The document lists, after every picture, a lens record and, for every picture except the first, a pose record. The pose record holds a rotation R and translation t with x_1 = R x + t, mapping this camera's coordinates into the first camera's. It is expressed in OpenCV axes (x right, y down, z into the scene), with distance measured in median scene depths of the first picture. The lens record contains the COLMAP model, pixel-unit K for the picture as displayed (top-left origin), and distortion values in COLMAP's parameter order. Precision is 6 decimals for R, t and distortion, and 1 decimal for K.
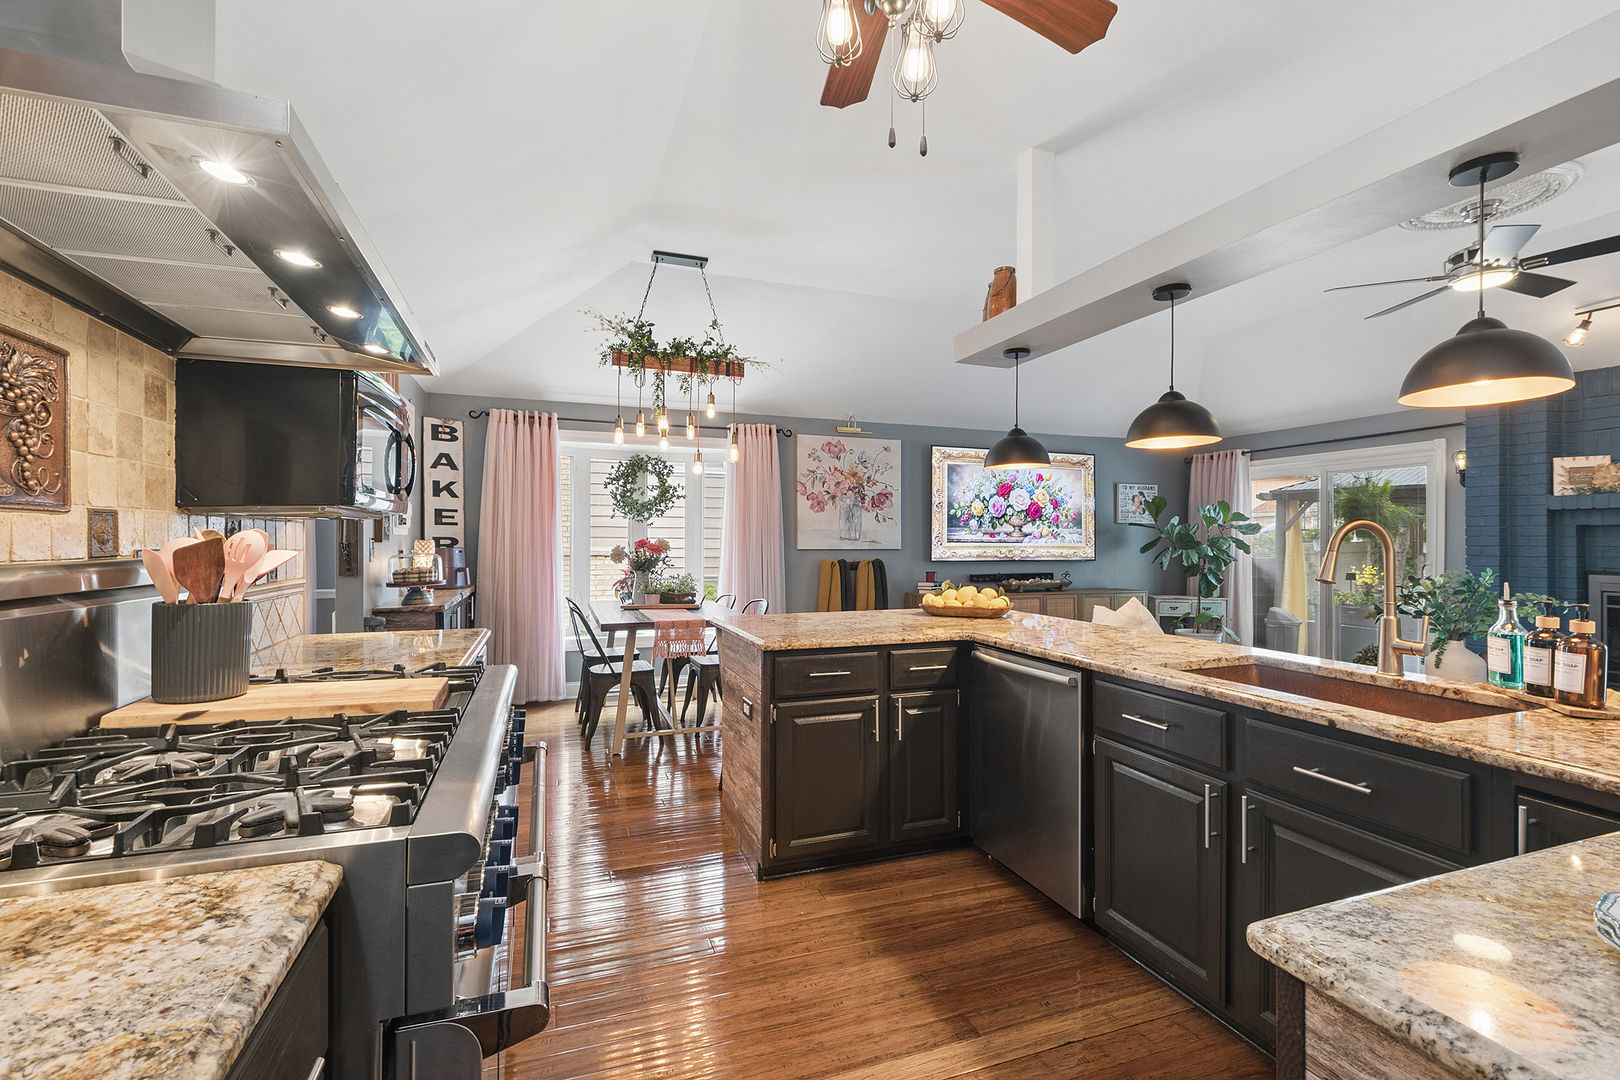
lens RADIAL K [[727.3, 0, 814.3], [0, 727.3, 535.6], [0, 0, 1]] dist [0.002265, -0.001259]
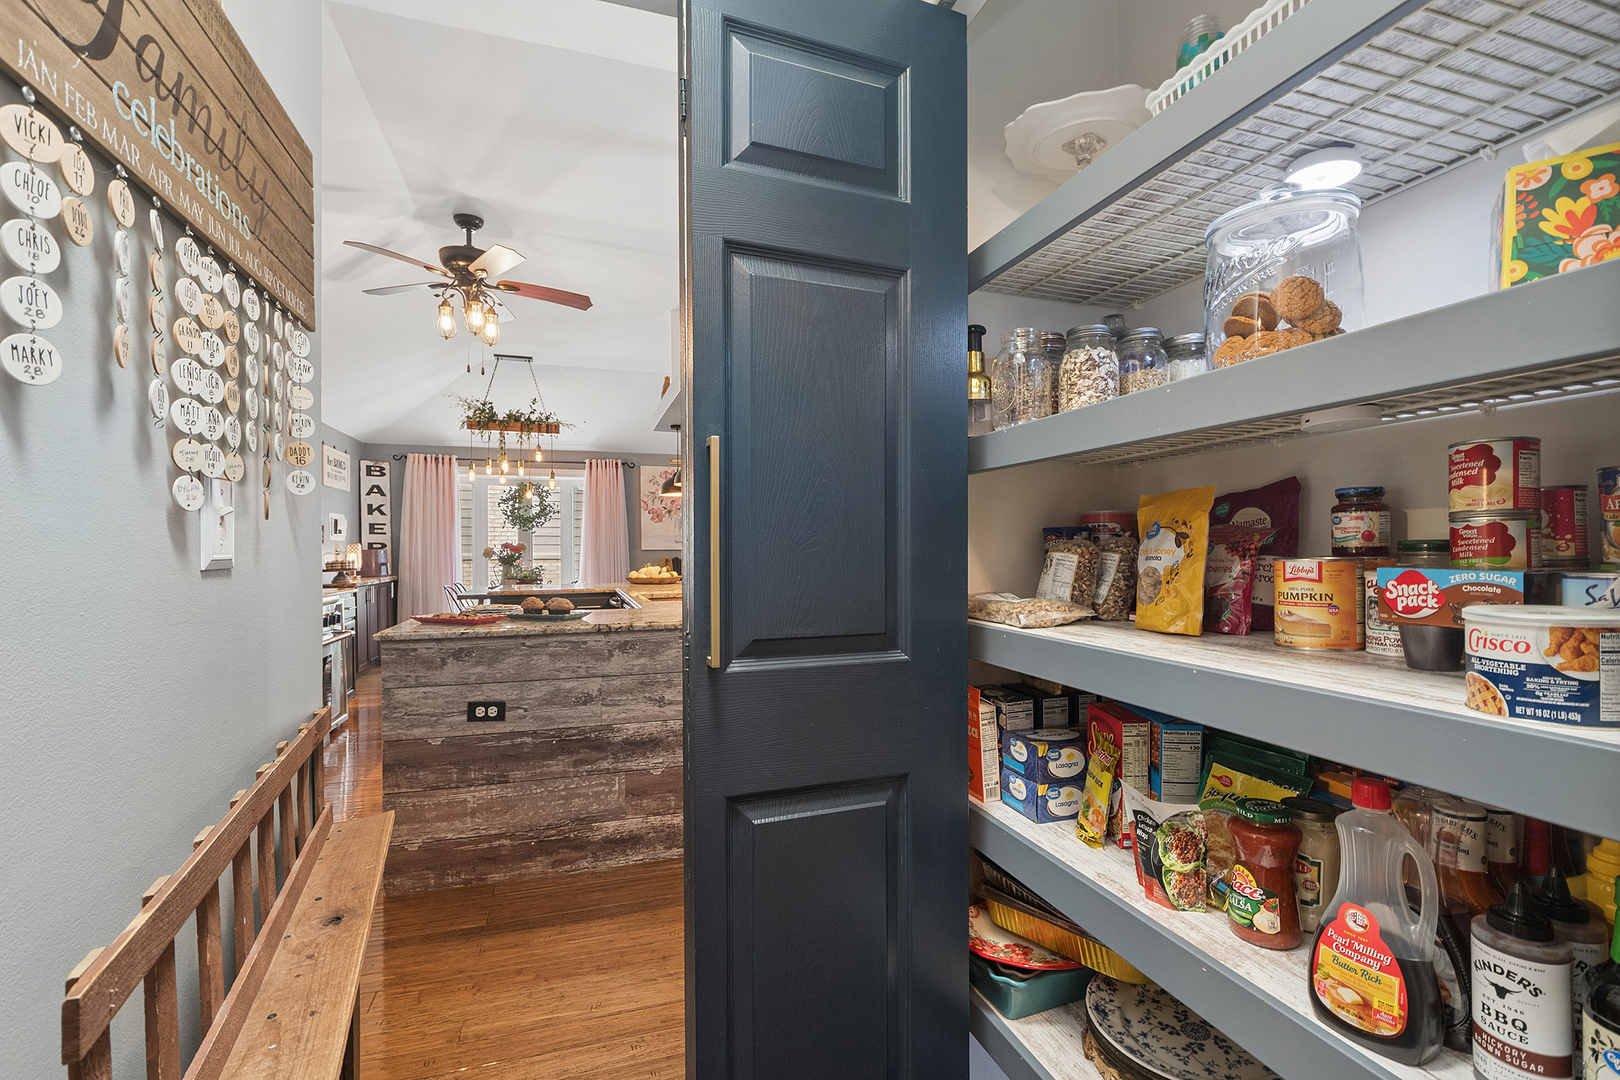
lens RADIAL K [[727.3, 0, 805.0], [0, 727.3, 551.6], [0, 0, 1]] dist [0.002265, -0.001259]
pose [[0.999623, -0.011757, -0.024815, 0.383896], [0.011900, 0.999913, 0.005645, 0.022083], [0.024747, -0.005939, 0.999676, -0.433054]]
